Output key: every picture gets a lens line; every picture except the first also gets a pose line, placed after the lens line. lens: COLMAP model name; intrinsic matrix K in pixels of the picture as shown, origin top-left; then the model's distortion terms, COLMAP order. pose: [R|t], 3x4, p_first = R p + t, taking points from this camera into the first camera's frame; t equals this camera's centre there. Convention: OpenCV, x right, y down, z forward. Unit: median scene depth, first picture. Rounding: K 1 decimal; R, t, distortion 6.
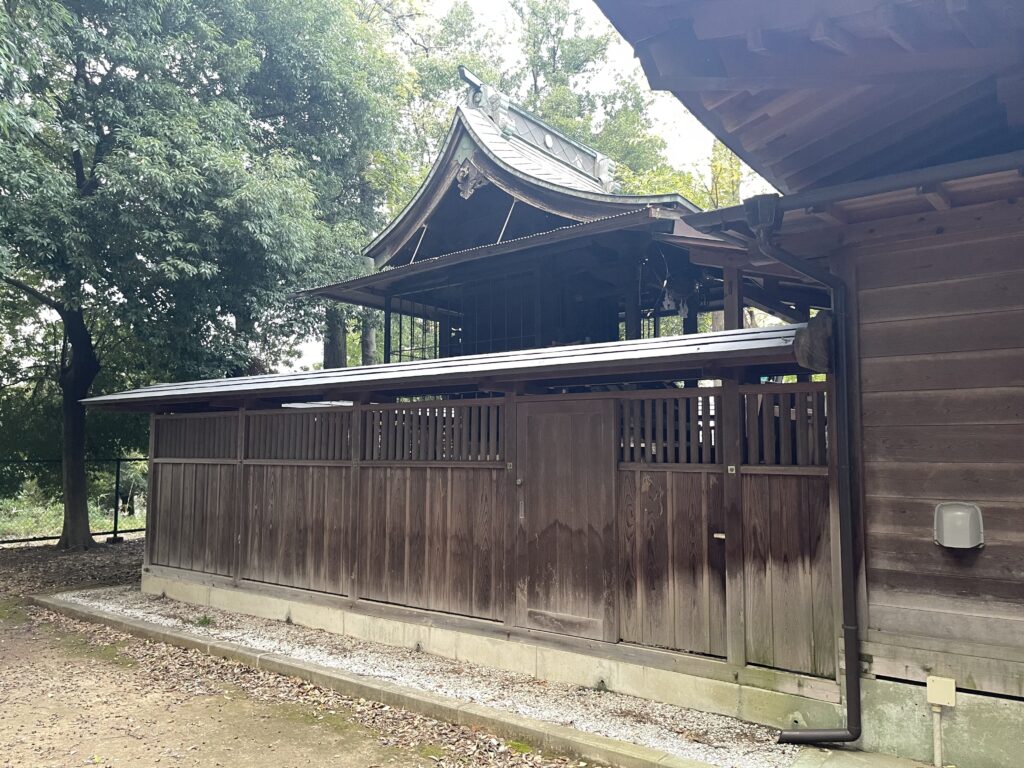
lens RADIAL K [[774.4, 0, 511.3], [0, 774.4, 384.5], [0, 0, 1]] dist [0.058389, -0.069865]
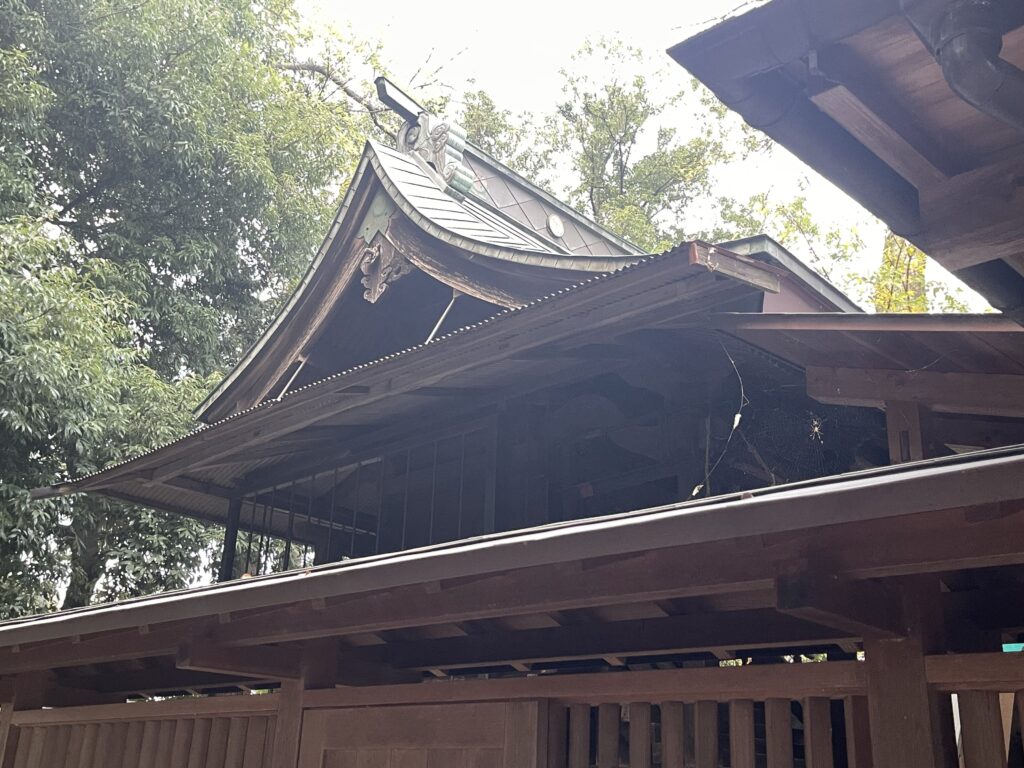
lens RADIAL K [[1074.5, 0, 512.8], [0, 1074.5, 384.2], [0, 0, 1]] dist [0.082754, 0.000000]
pose [[0.994717, 0.001349, -0.102642, 0.107683], [-0.030513, 0.958603, -0.283105, 0.012949], [0.098011, 0.284742, 0.953581, 0.340195]]
